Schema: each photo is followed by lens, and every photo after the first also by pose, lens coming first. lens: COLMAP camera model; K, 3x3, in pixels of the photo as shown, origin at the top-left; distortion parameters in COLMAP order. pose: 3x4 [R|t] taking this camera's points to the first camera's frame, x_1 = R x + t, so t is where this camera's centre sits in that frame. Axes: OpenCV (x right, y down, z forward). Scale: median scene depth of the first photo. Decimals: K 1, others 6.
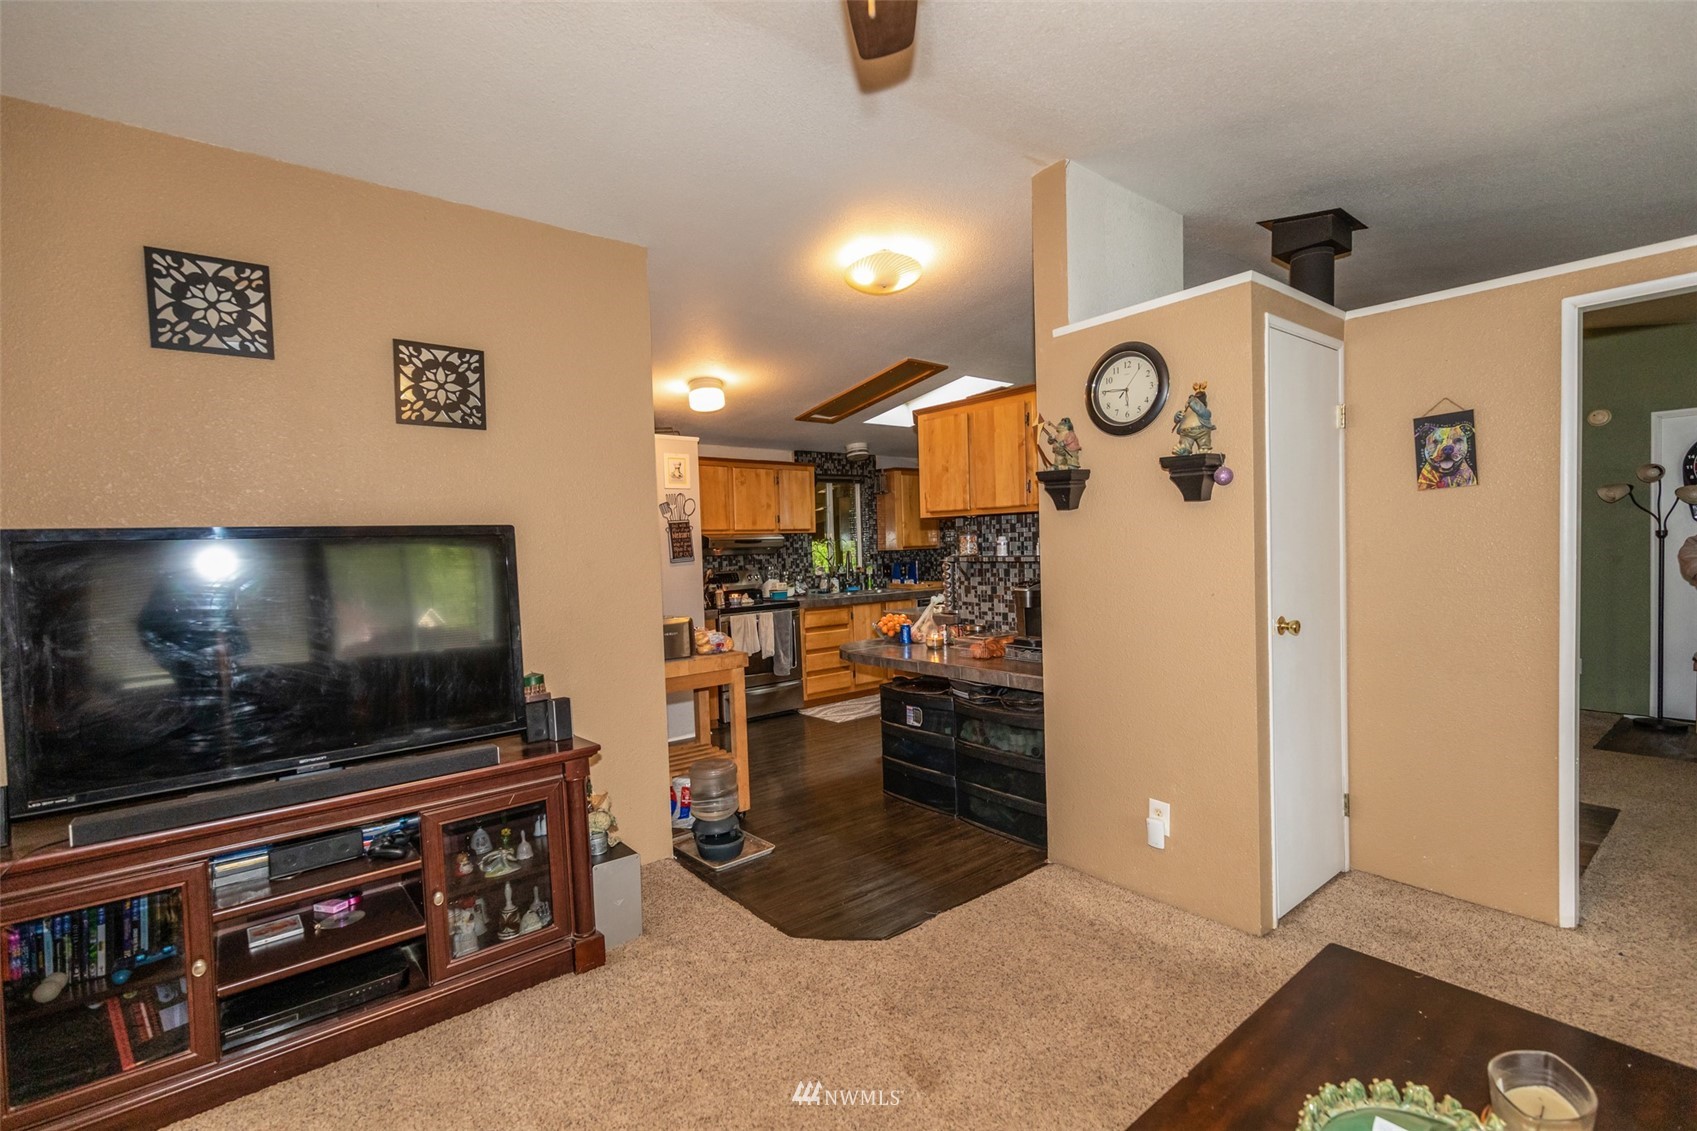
lens RADIAL K [[757.5, 0, 849.6], [0, 757.5, 573.8], [0, 0, 1]] dist [0.002306, -0.000626]
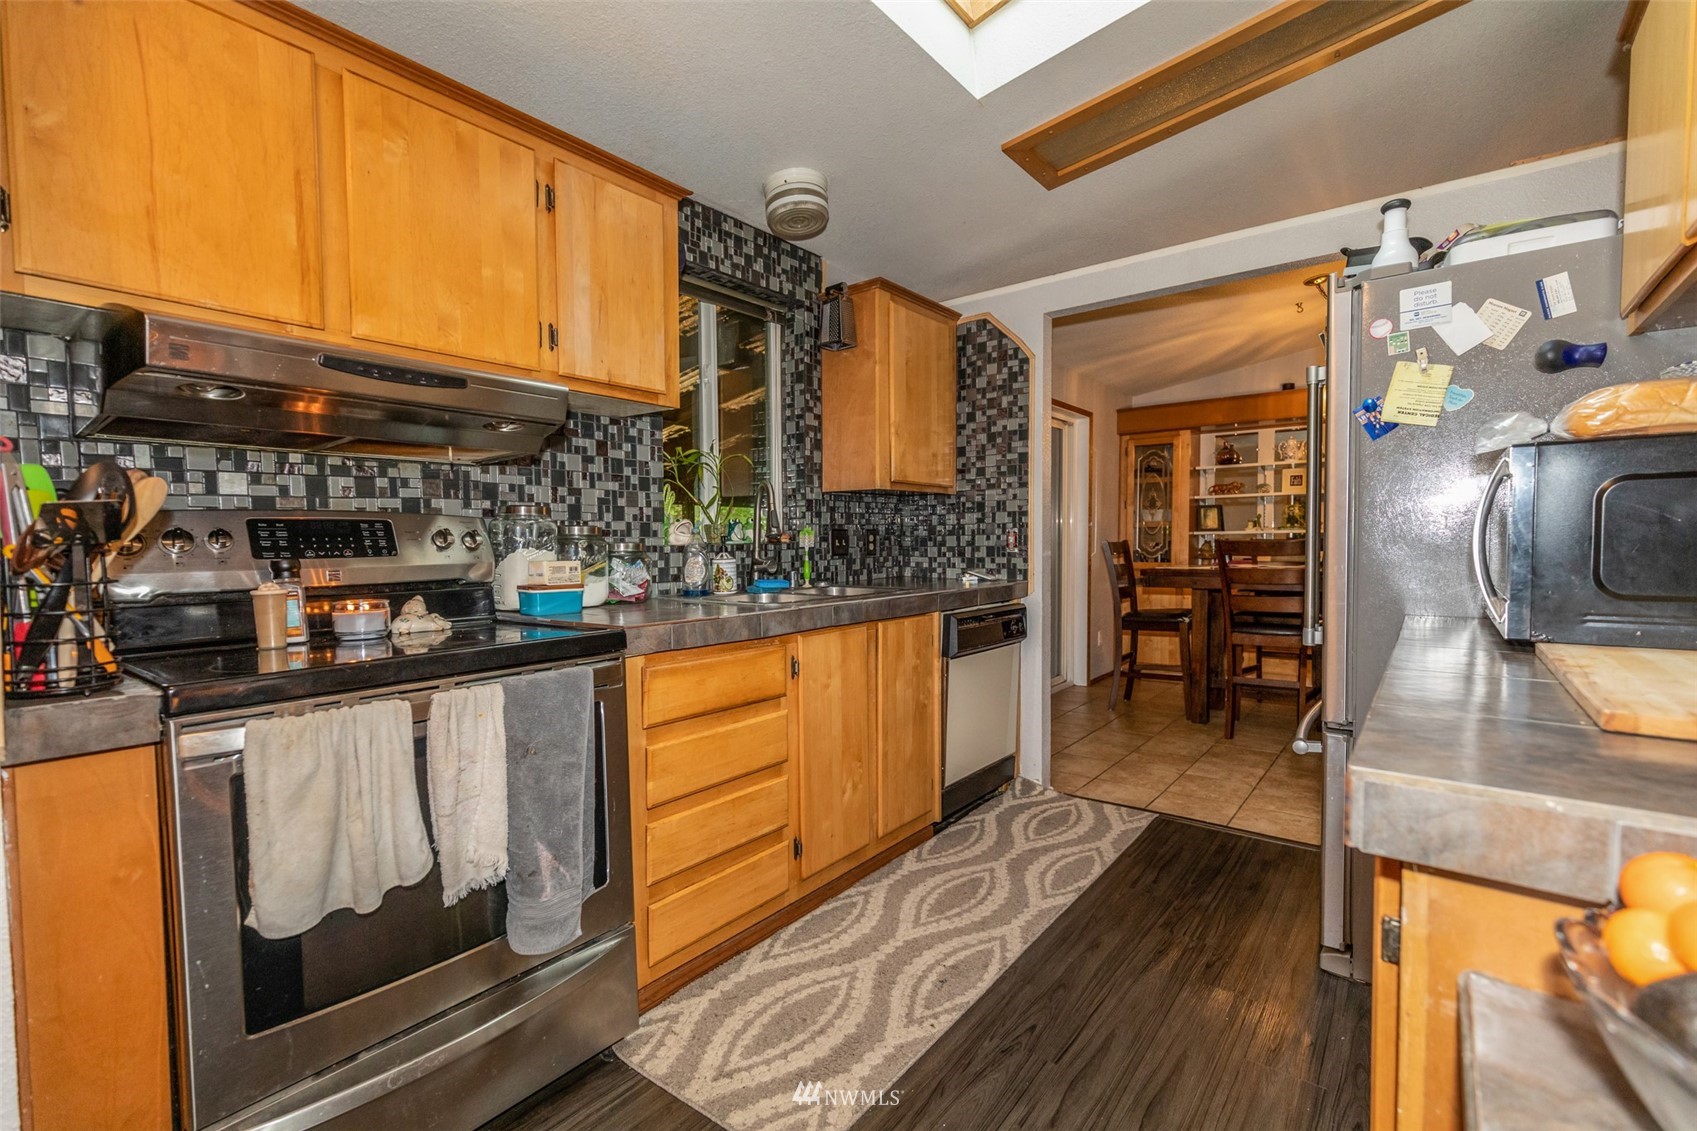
lens RADIAL K [[757.5, 0, 850.0], [0, 757.5, 564.5], [0, 0, 1]] dist [0.002306, -0.000626]
pose [[0.973310, 0.012954, 0.229129, -0.047985], [-0.010987, 0.999891, -0.009857, 0.014760], [-0.229231, 0.007076, 0.973346, 0.682770]]
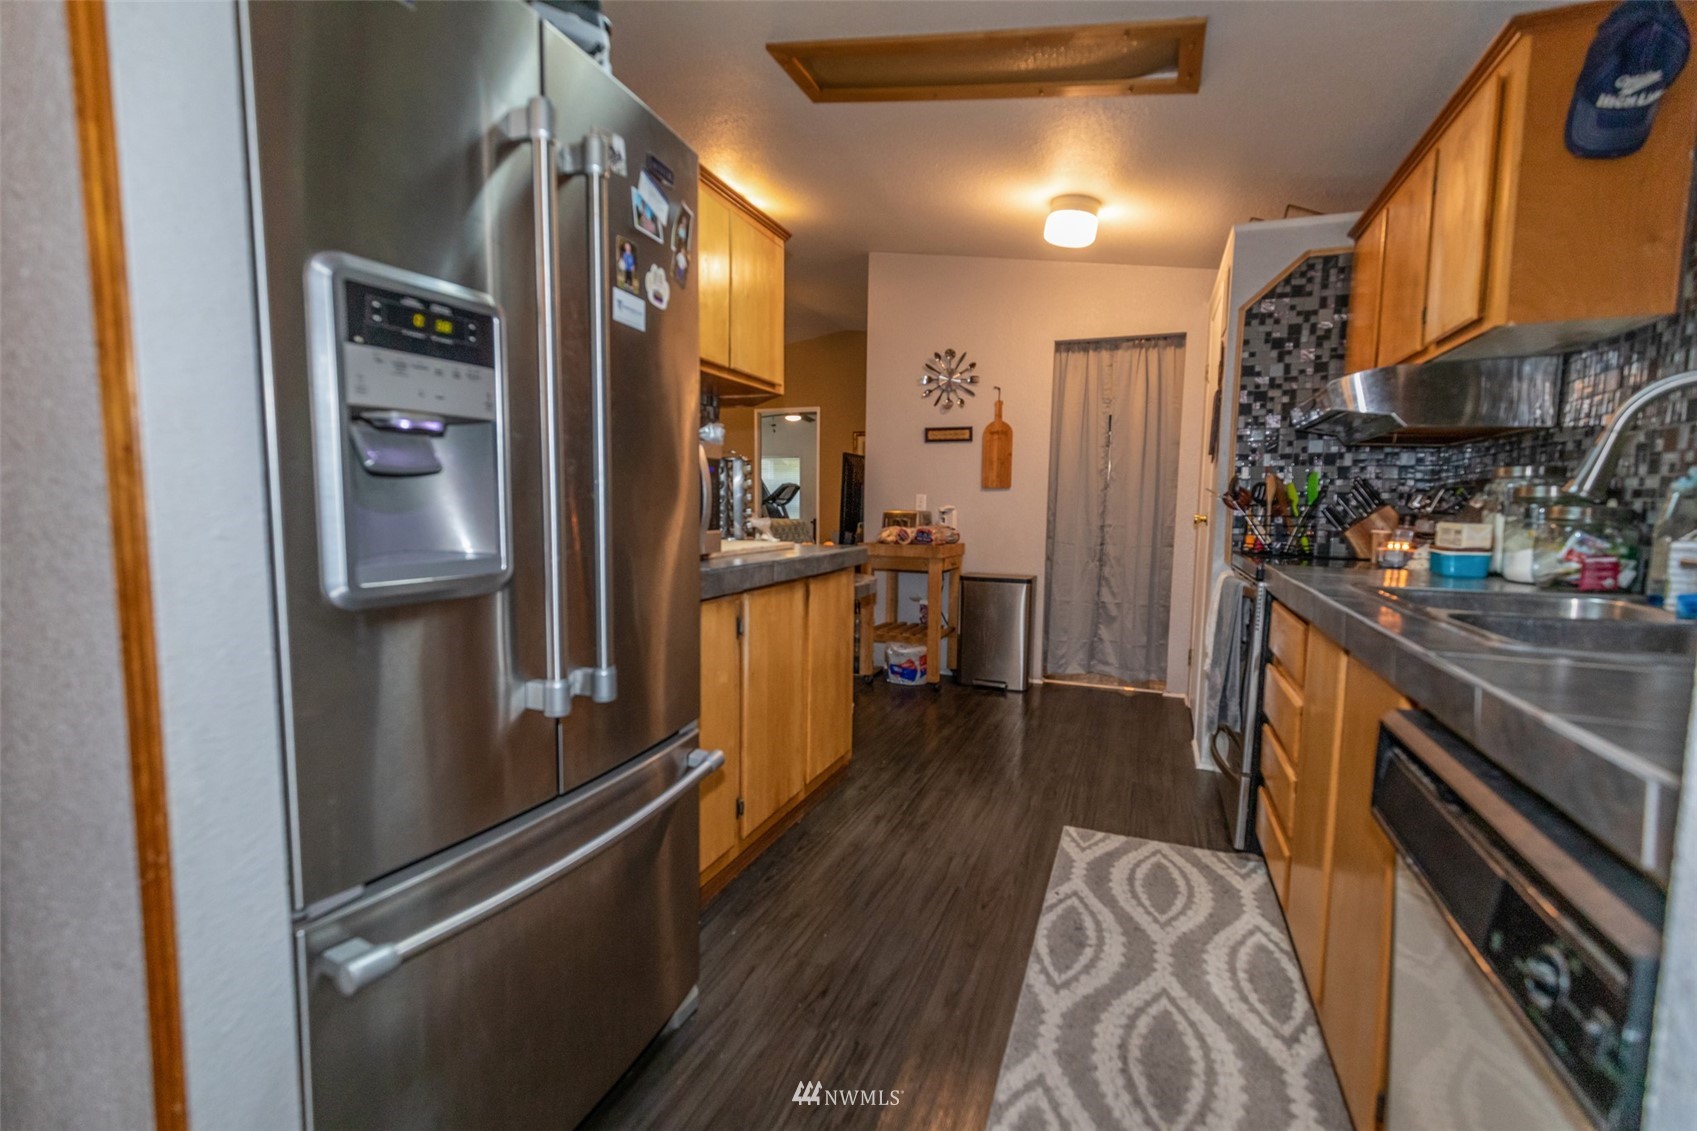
lens RADIAL K [[757.5, 0, 845.3], [0, 757.5, 568.4], [0, 0, 1]] dist [0.002306, -0.000626]
pose [[-0.868702, 0.062577, -0.491367, 0.262525], [-0.008448, 0.989972, 0.141011, -0.010099], [0.495264, 0.126647, -0.859462, 1.136257]]
